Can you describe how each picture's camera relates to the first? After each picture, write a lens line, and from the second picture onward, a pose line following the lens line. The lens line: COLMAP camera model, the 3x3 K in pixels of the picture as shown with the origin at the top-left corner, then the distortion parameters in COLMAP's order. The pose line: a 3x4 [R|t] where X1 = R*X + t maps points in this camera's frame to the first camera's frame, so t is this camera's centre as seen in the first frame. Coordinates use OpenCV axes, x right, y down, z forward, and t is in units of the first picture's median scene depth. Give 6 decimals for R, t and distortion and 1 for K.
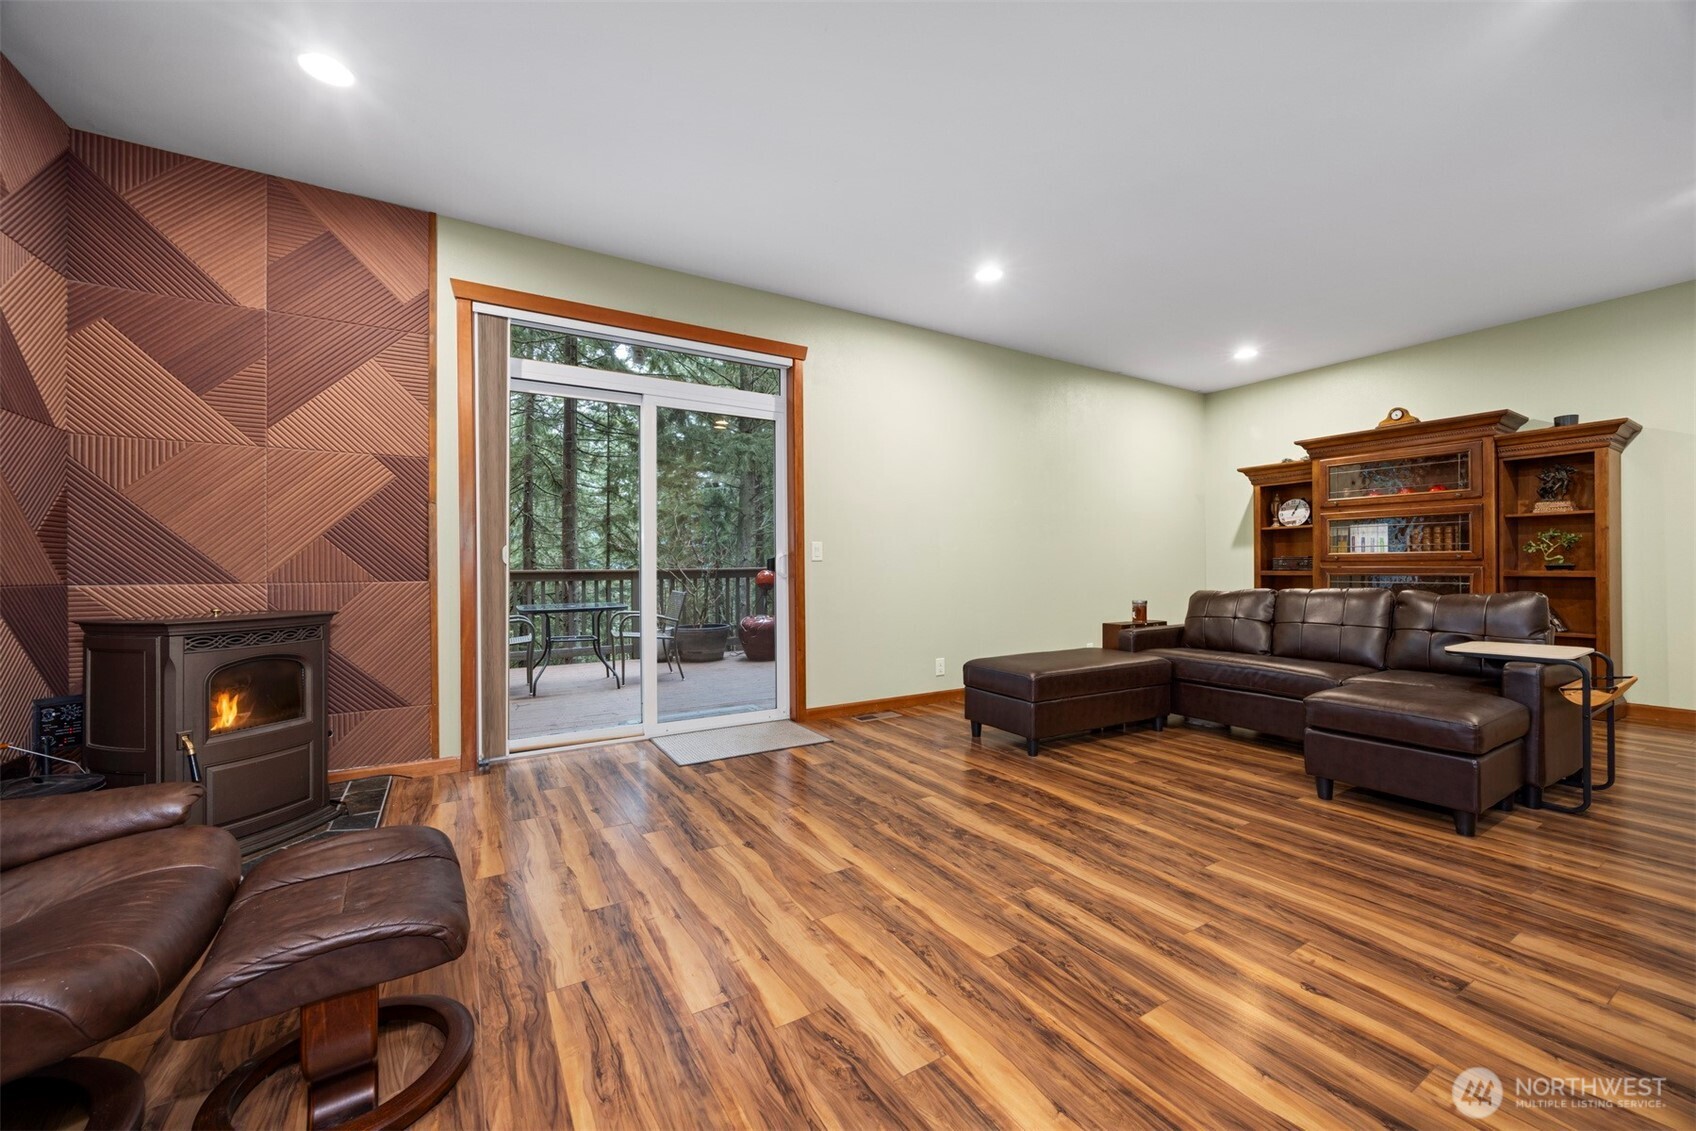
lens RADIAL K [[648.4, 0, 842.5], [0, 648.4, 561.1], [0, 0, 1]] dist [-0.004314, -0.000037]
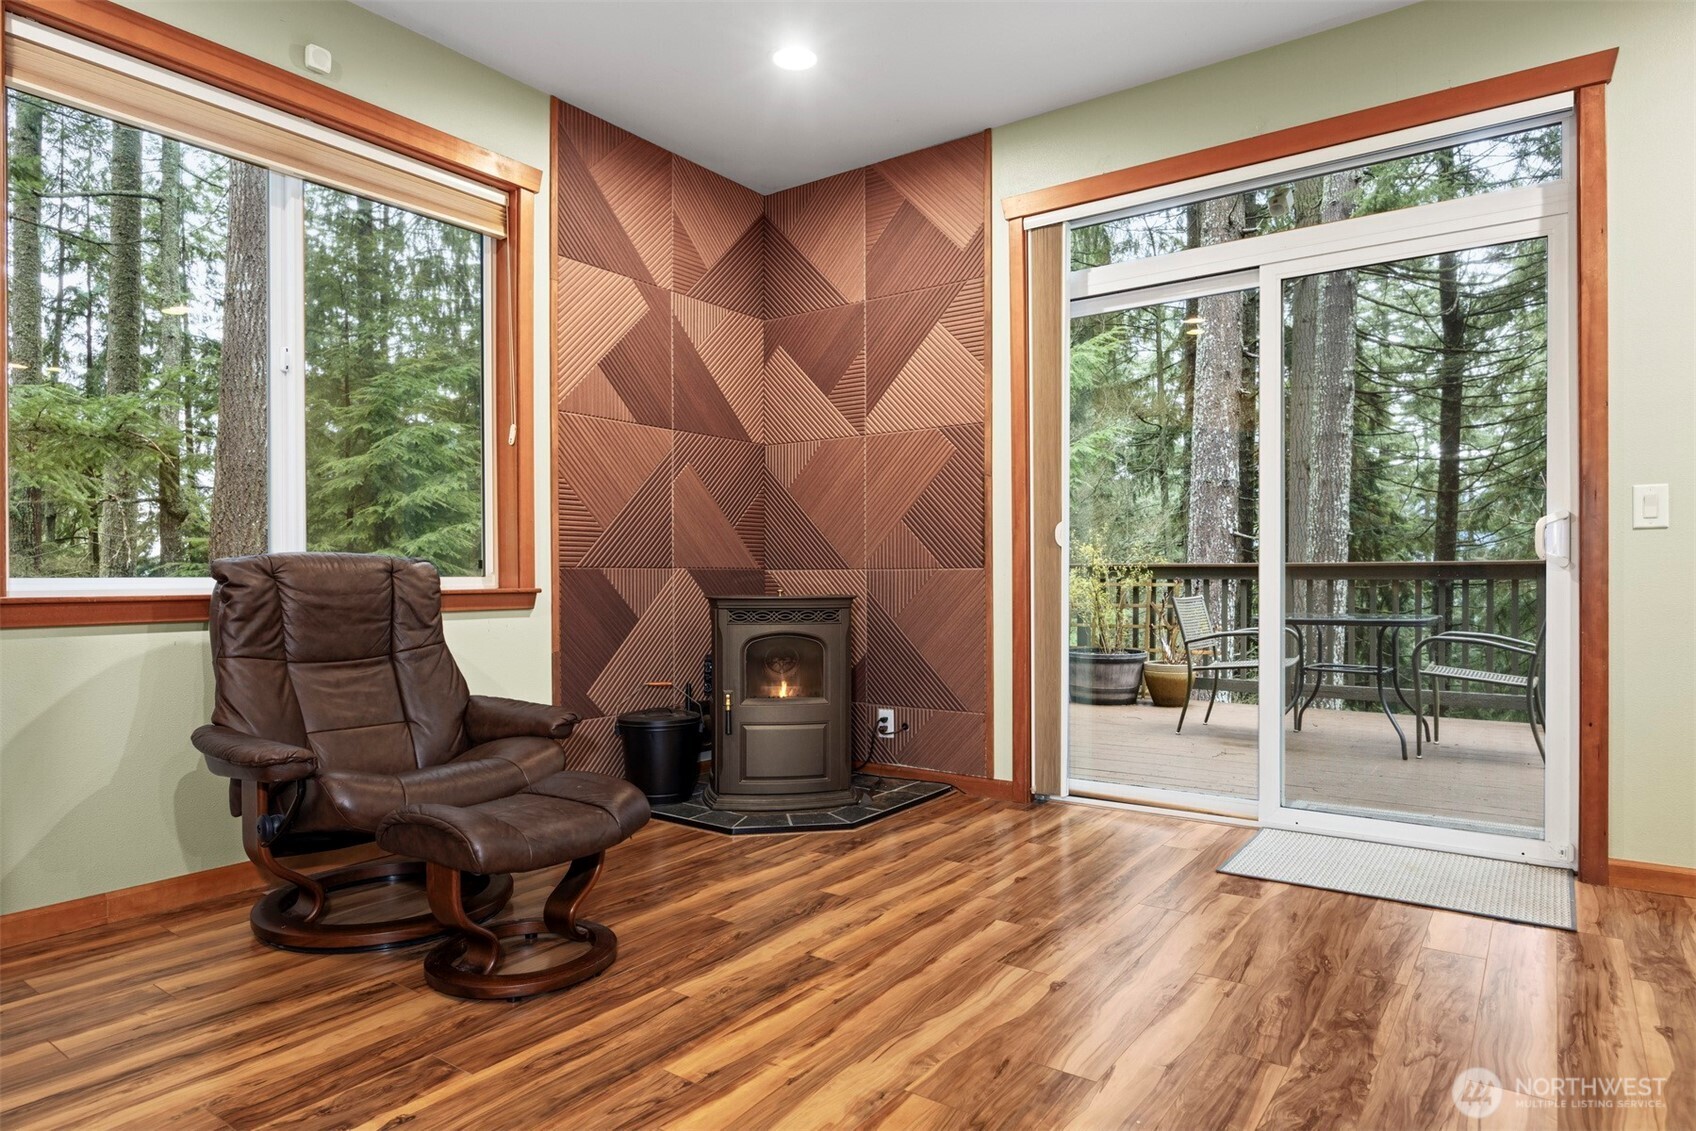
lens RADIAL K [[963.7, 0, 845.6], [0, 963.7, 578.7], [0, 0, 1]] dist [-0.011875, -0.000610]
pose [[0.400740, 0.009399, -0.916144, 0.539871], [0.011118, 0.999824, 0.015120, 0.028430], [0.916125, -0.016245, 0.400564, 0.398415]]
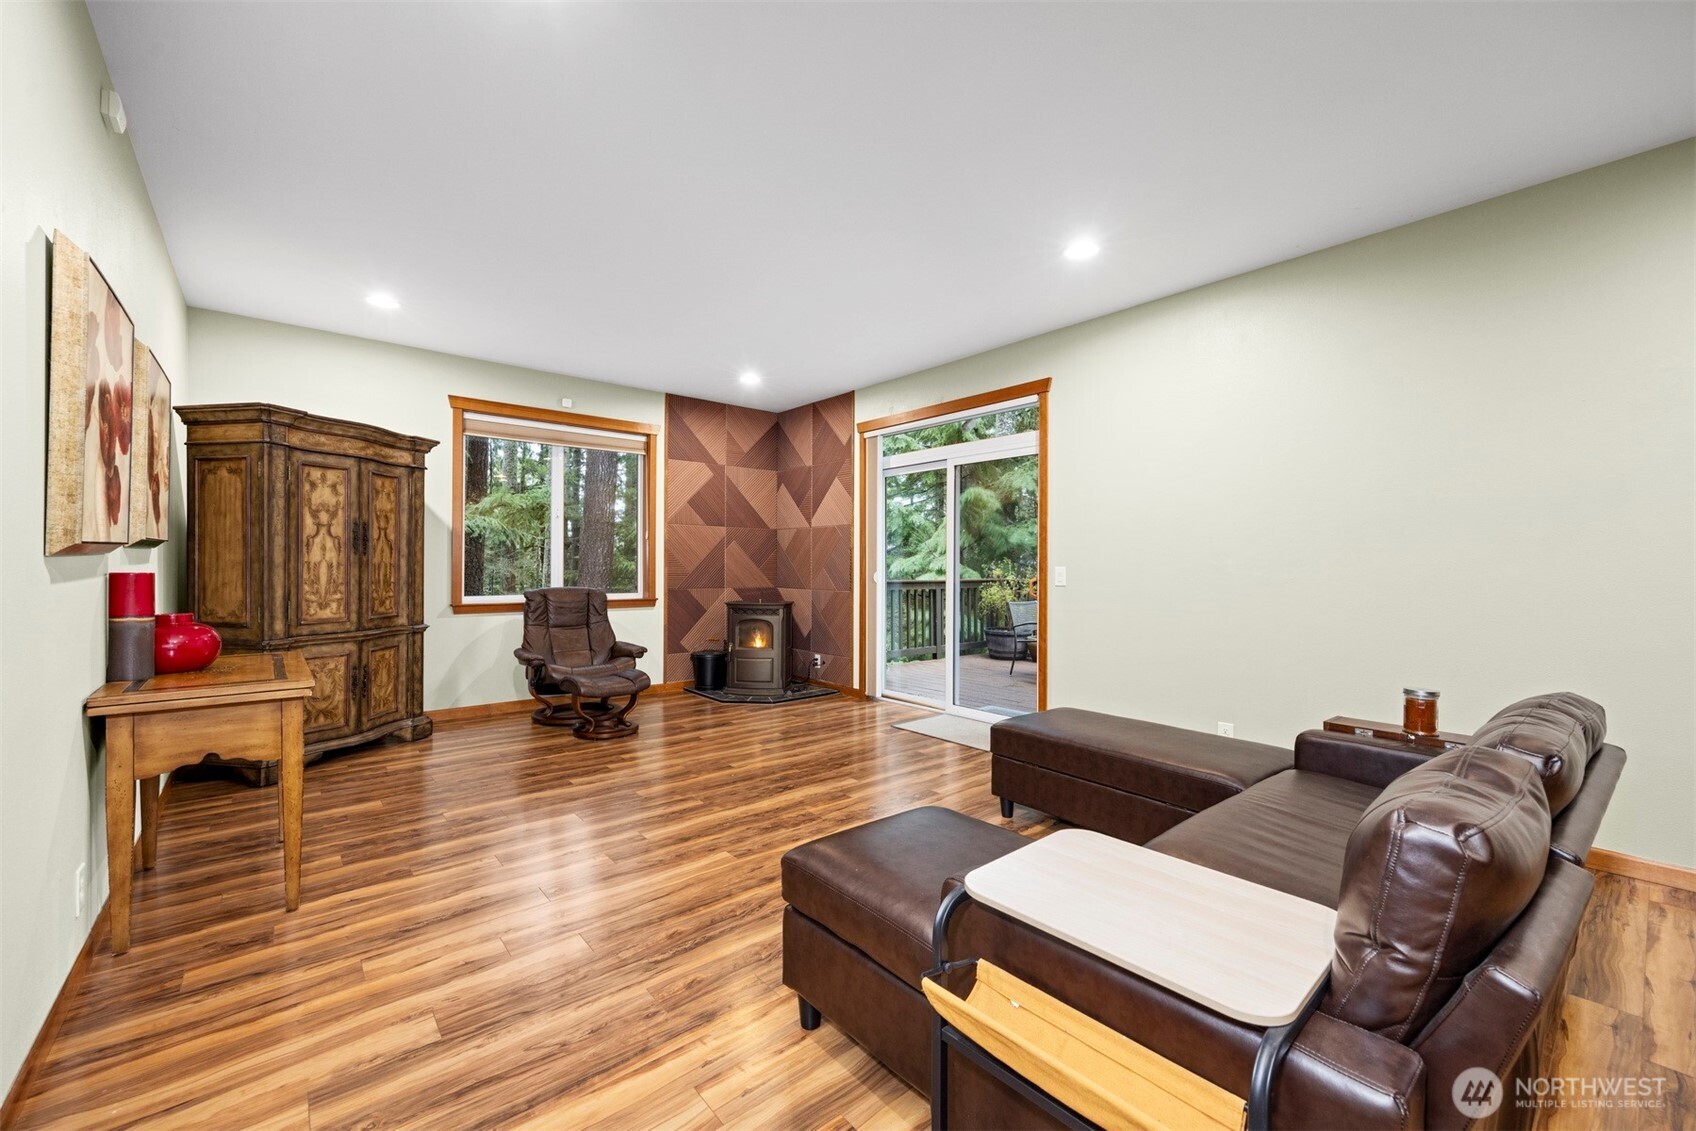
lens RADIAL K [[648.4, 0, 843.2], [0, 648.4, 563.0], [0, 0, 1]] dist [-0.004314, -0.000037]
pose [[0.174503, 0.000833, -0.984656, 1.445593], [0.006881, 0.999974, 0.002066, -0.065732], [0.984633, -0.007136, 0.174492, 0.798102]]
